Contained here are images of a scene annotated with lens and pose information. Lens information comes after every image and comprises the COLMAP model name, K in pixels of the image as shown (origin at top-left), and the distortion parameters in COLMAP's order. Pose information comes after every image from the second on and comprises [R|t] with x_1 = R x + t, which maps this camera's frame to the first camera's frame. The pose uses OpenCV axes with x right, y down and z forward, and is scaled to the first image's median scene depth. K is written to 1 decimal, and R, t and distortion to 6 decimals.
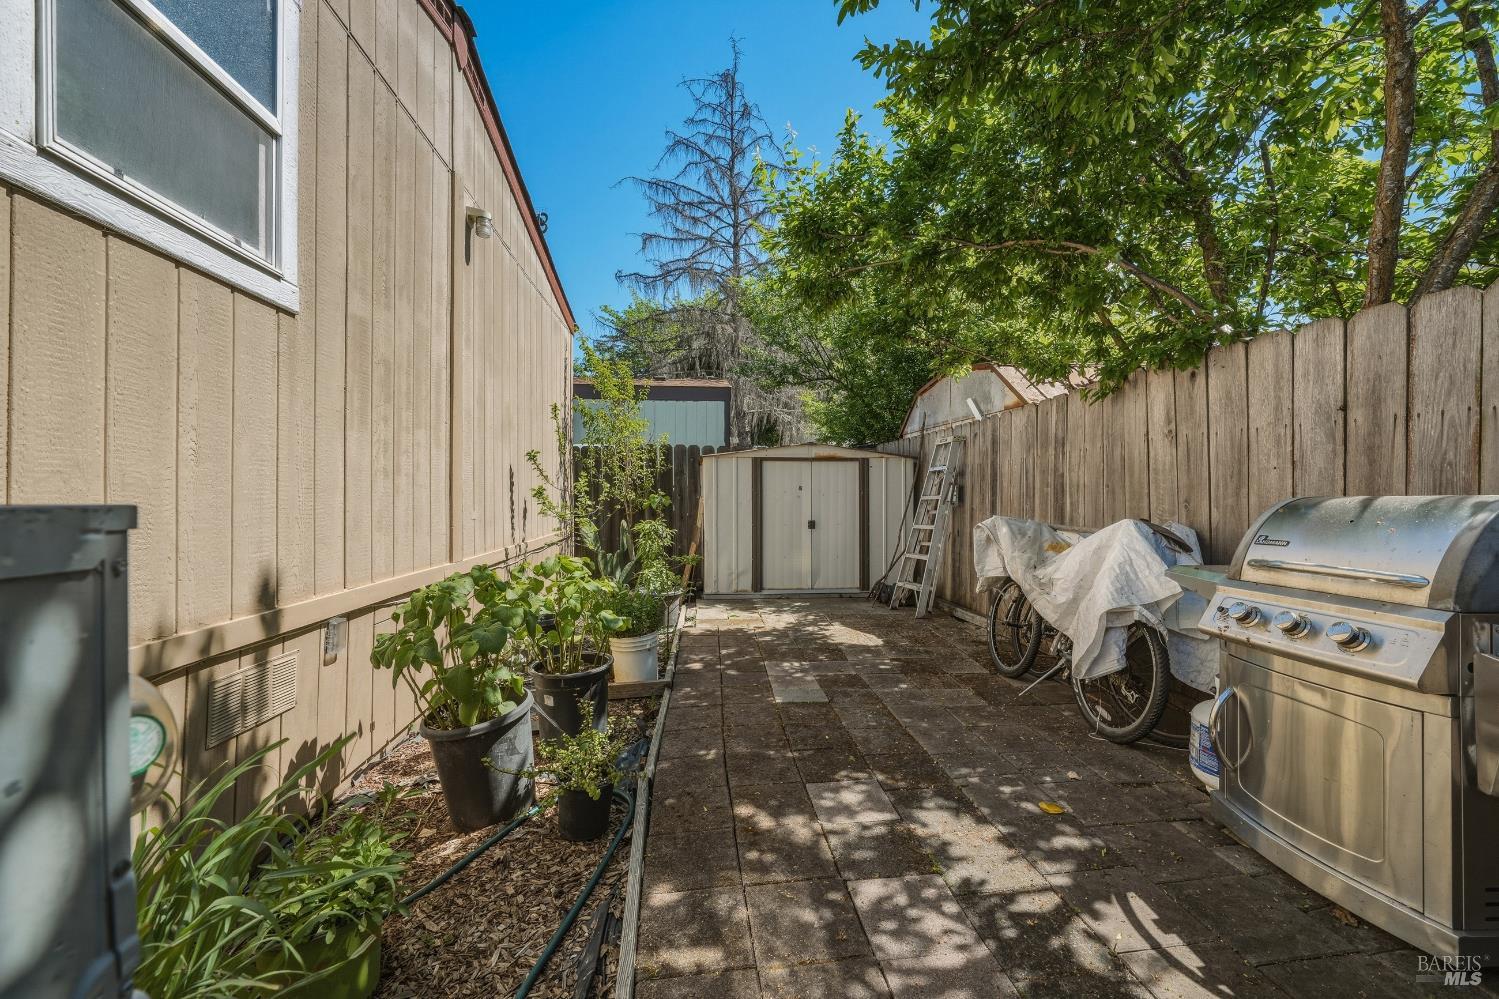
lens RADIAL K [[584.4, 0, 748.8], [0, 584.4, 503.4], [0, 0, 1]] dist [-0.001944, 0.000071]
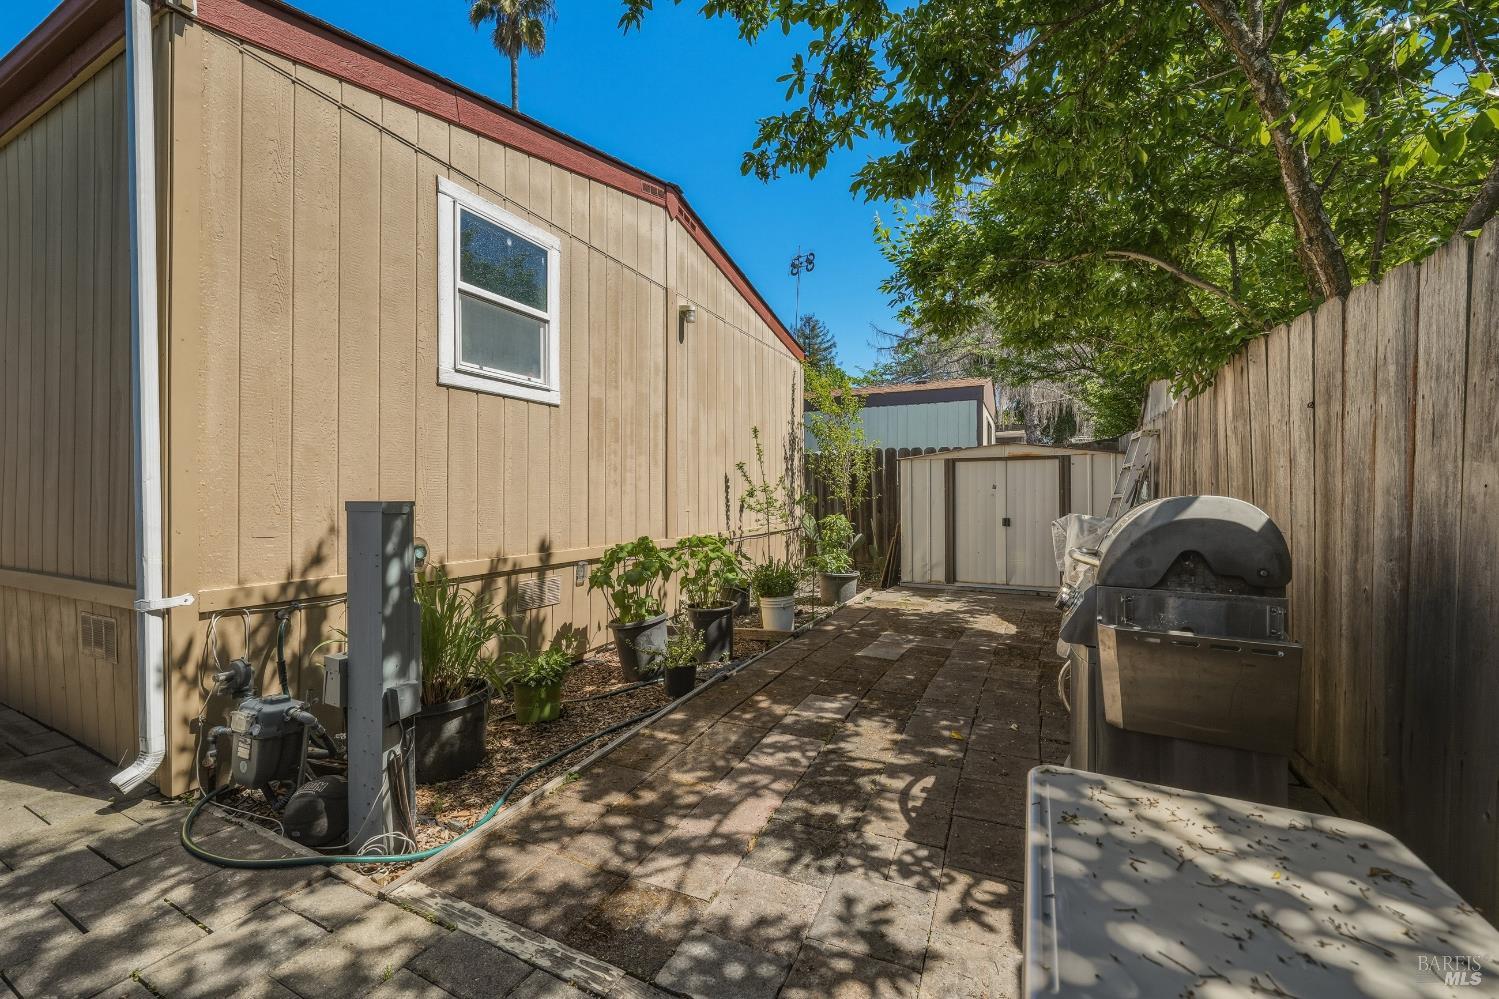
lens RADIAL K [[584.4, 0, 748.8], [0, 584.4, 503.4], [0, 0, 1]] dist [-0.001944, 0.000071]
pose [[0.853426, 0.004601, -0.521194, 0.766826], [-0.002483, 0.999986, 0.004762, -0.002102], [0.521209, -0.002771, 0.853425, -0.341642]]
